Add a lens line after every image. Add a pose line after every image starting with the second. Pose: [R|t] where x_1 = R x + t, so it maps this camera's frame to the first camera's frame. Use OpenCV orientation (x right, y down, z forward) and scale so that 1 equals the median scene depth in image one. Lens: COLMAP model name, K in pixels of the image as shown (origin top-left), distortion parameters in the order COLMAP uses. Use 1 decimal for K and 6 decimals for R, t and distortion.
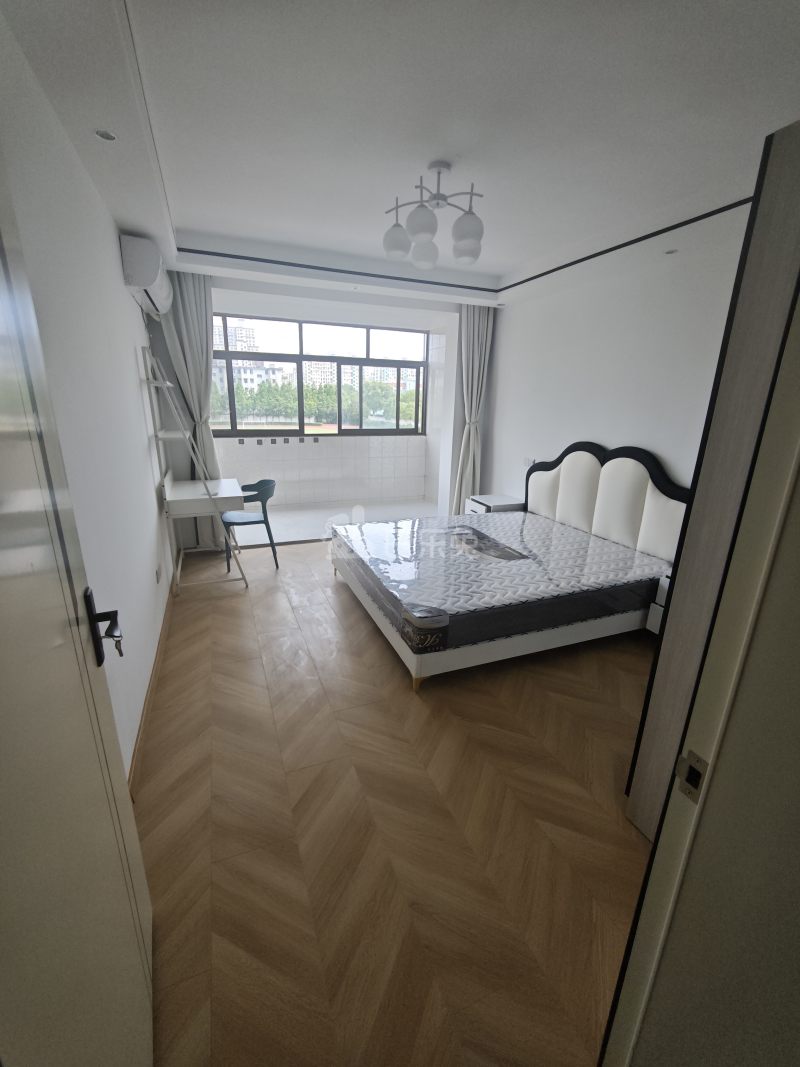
lens RADIAL K [[444.5, 0, 395.2], [0, 444.5, 537.8], [0, 0, 1]] dist [-0.001445, 0.000176]
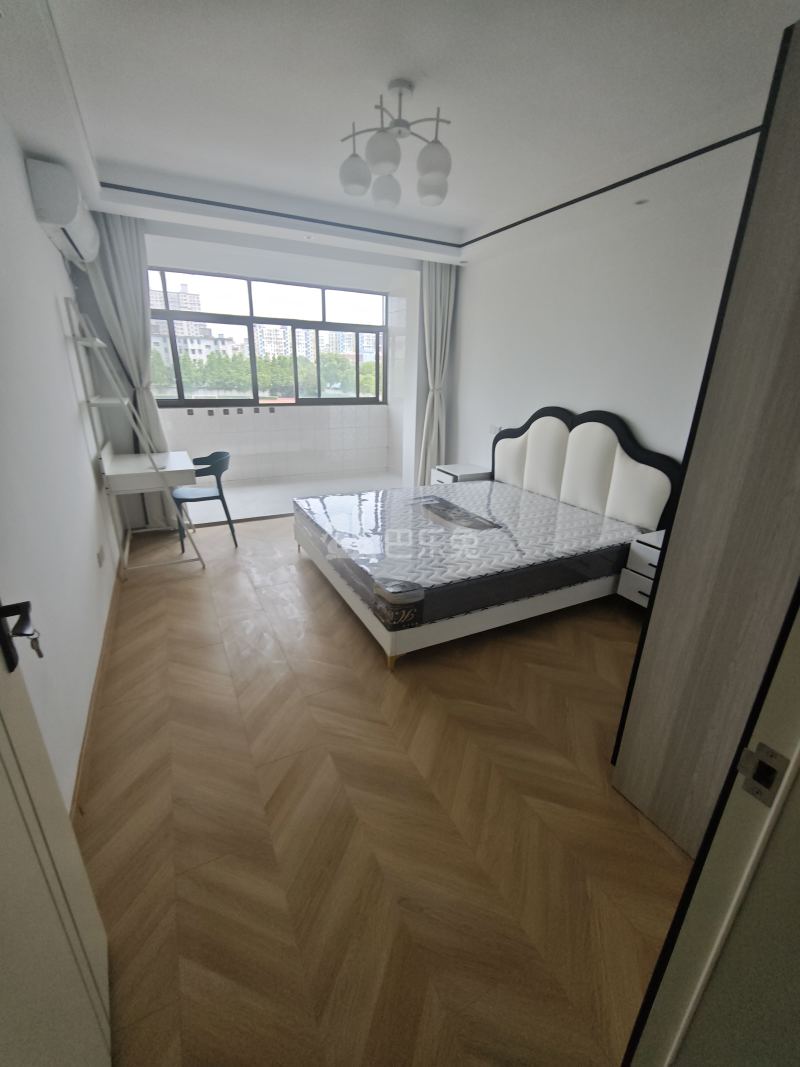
lens RADIAL K [[444.5, 0, 395.2], [0, 444.5, 537.8], [0, 0, 1]] dist [-0.001445, 0.000176]
pose [[0.995962, -0.033192, 0.083410, -0.010205], [0.028434, 0.997935, 0.057591, 0.006252], [-0.085149, -0.054987, 0.994850, 0.046518]]
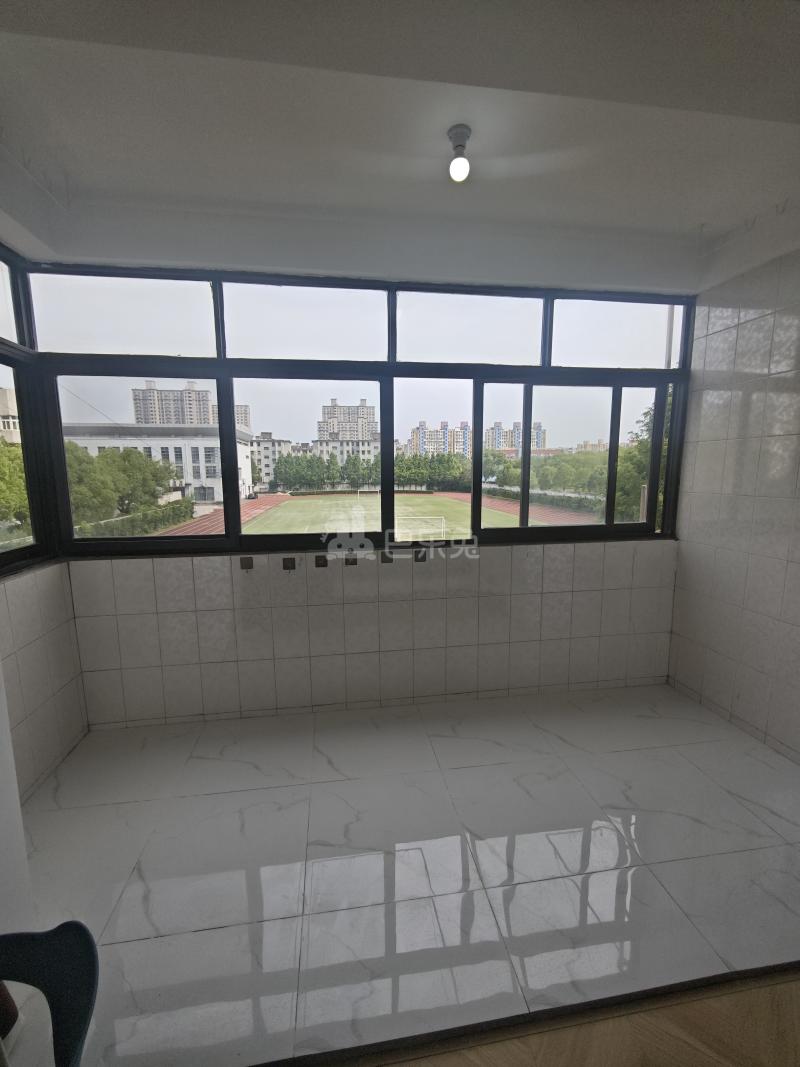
lens RADIAL K [[459.0, 0, 400.1], [0, 459.0, 537.4], [0, 0, 1]] dist [-0.000341, 0.000063]
pose [[0.973514, 0.006072, -0.228545, -0.179807], [-0.040189, 0.988627, -0.144922, -0.323747], [0.225066, 0.150269, 0.962686, 1.067972]]
